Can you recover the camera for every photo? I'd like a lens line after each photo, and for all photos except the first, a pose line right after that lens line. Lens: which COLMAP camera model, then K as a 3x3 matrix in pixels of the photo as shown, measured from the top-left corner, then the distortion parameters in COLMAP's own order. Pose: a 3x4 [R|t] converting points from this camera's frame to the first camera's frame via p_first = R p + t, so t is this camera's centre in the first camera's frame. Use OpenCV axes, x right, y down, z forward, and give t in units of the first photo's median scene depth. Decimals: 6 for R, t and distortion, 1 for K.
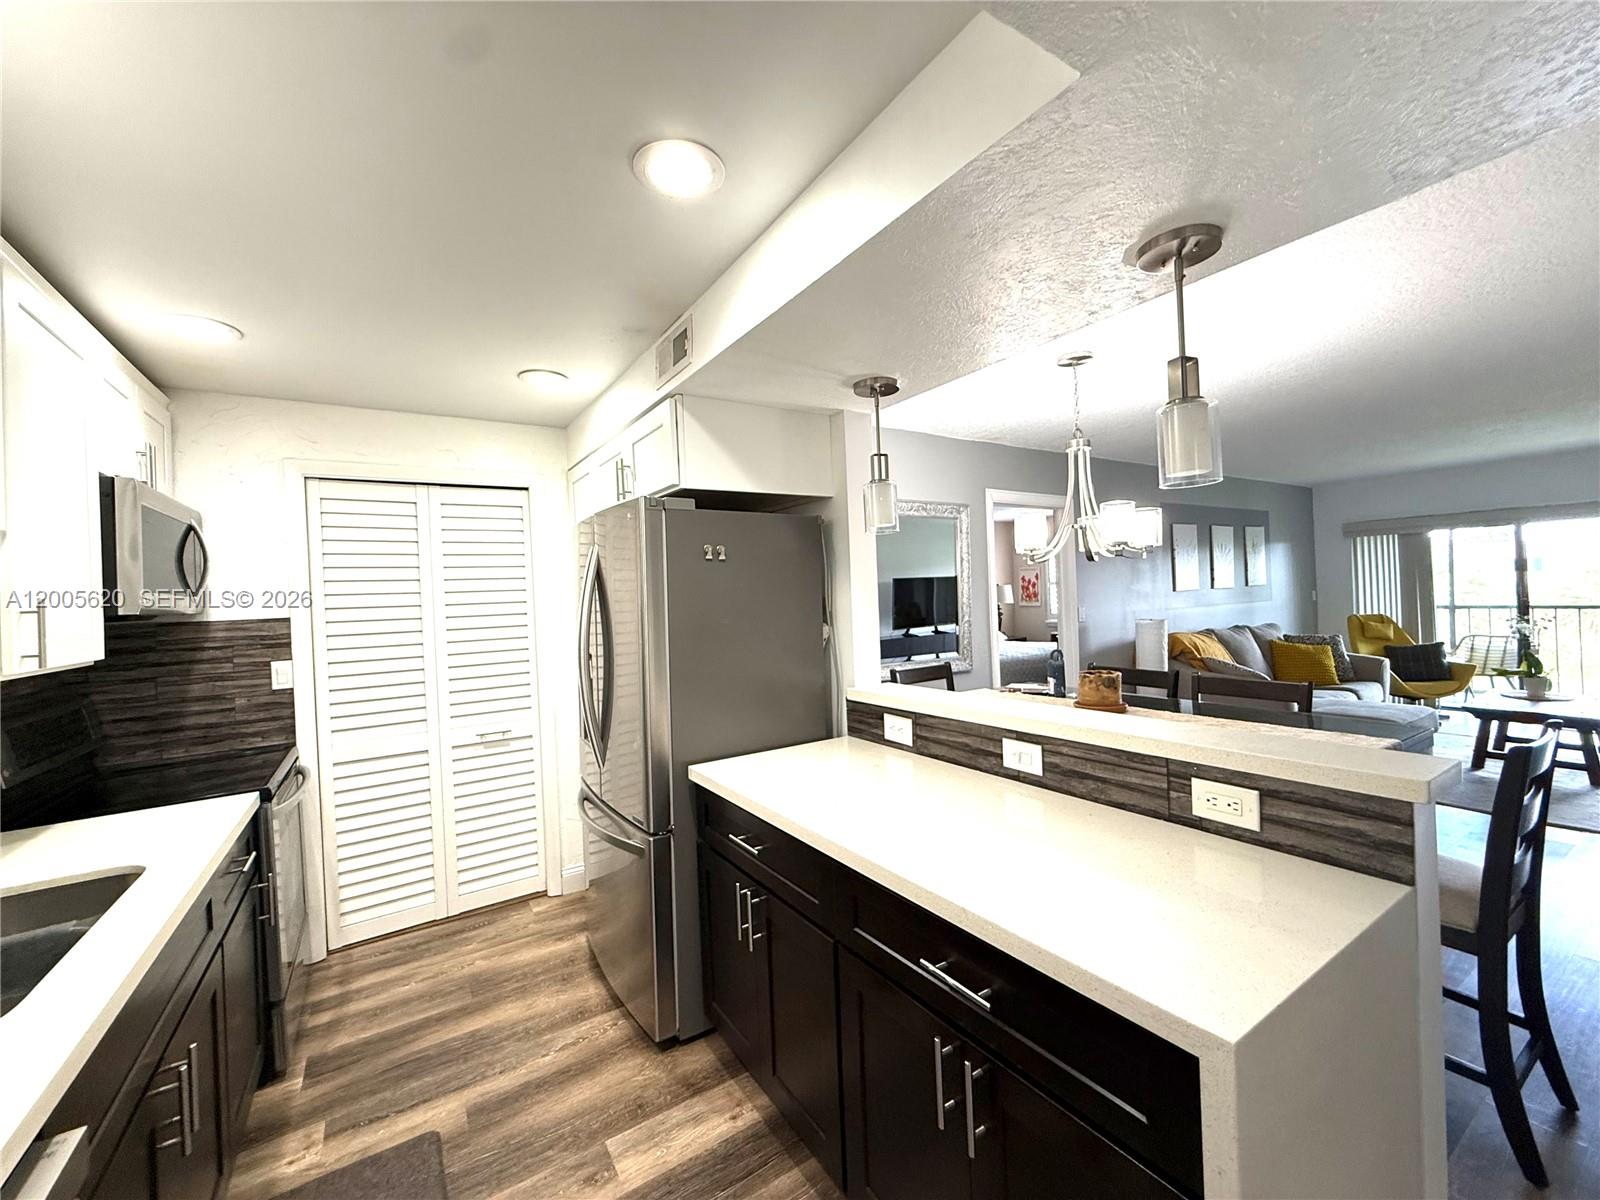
lens RADIAL K [[640.3, 0, 797.5], [0, 640.3, 598.7], [0, 0, 1]] dist [-0.000084, 0.000332]
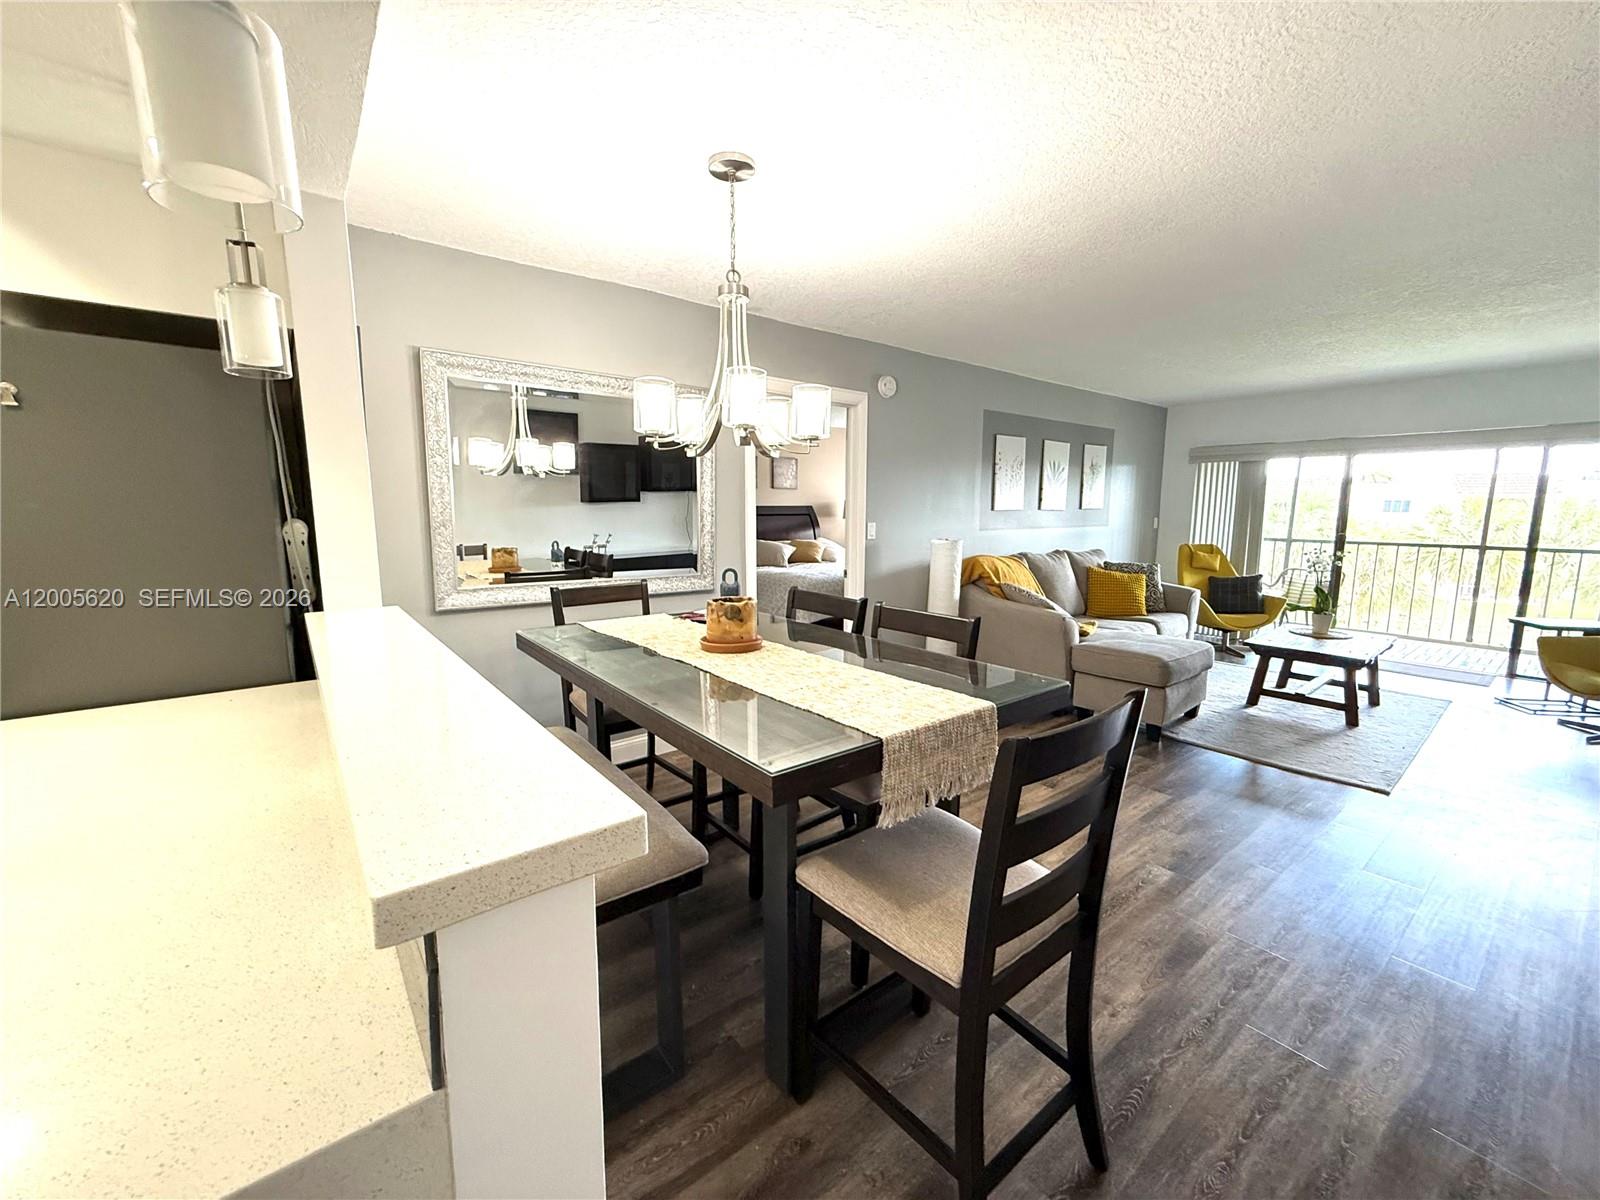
lens RADIAL K [[640.3, 0, 797.5], [0, 640.3, 598.7], [0, 0, 1]] dist [-0.000084, 0.000332]
pose [[0.994343, 0.026950, 0.102744, 0.515937], [-0.040431, 0.990494, 0.131480, 0.010036], [-0.098224, -0.134891, 0.985980, 0.250156]]
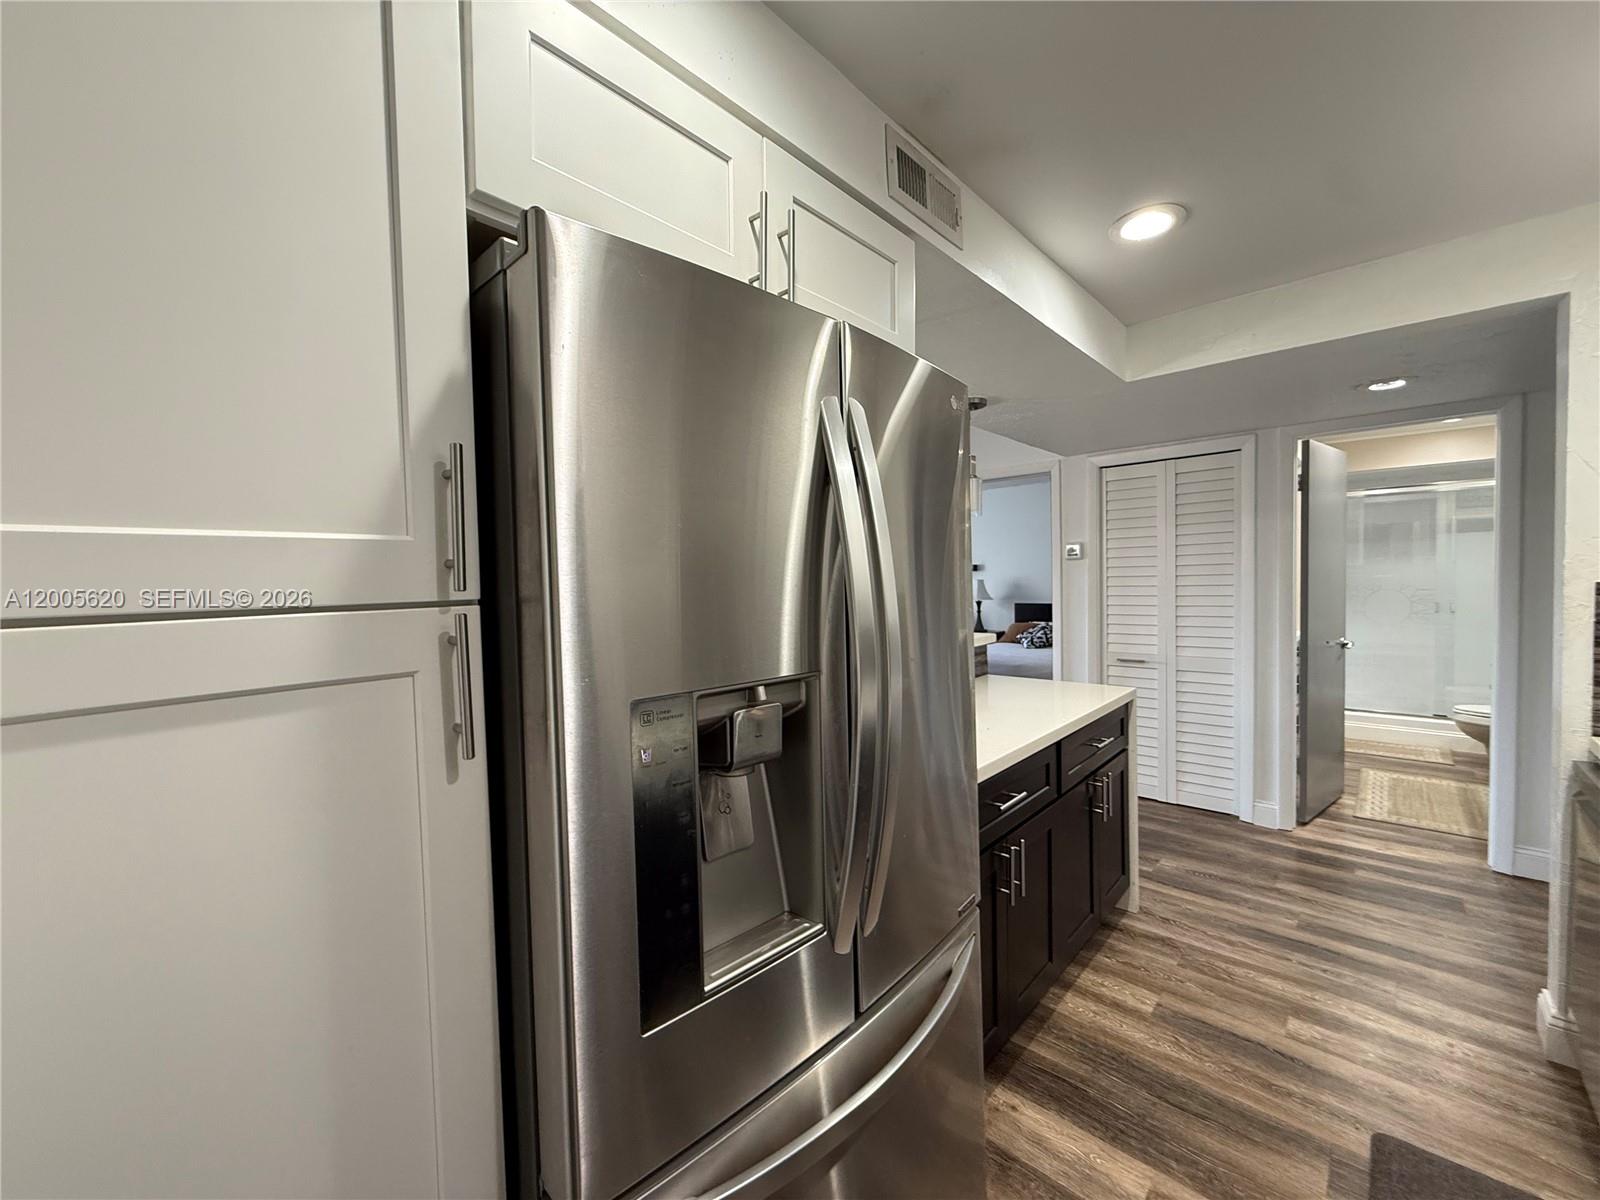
lens RADIAL K [[640.3, 0, 797.5], [0, 640.3, 598.7], [0, 0, 1]] dist [-0.000084, 0.000332]
pose [[-0.251955, 0.013343, 0.967647, -0.683101], [0.040243, 0.999184, -0.003299, 0.041935], [-0.966902, 0.038110, -0.252286, 1.104836]]
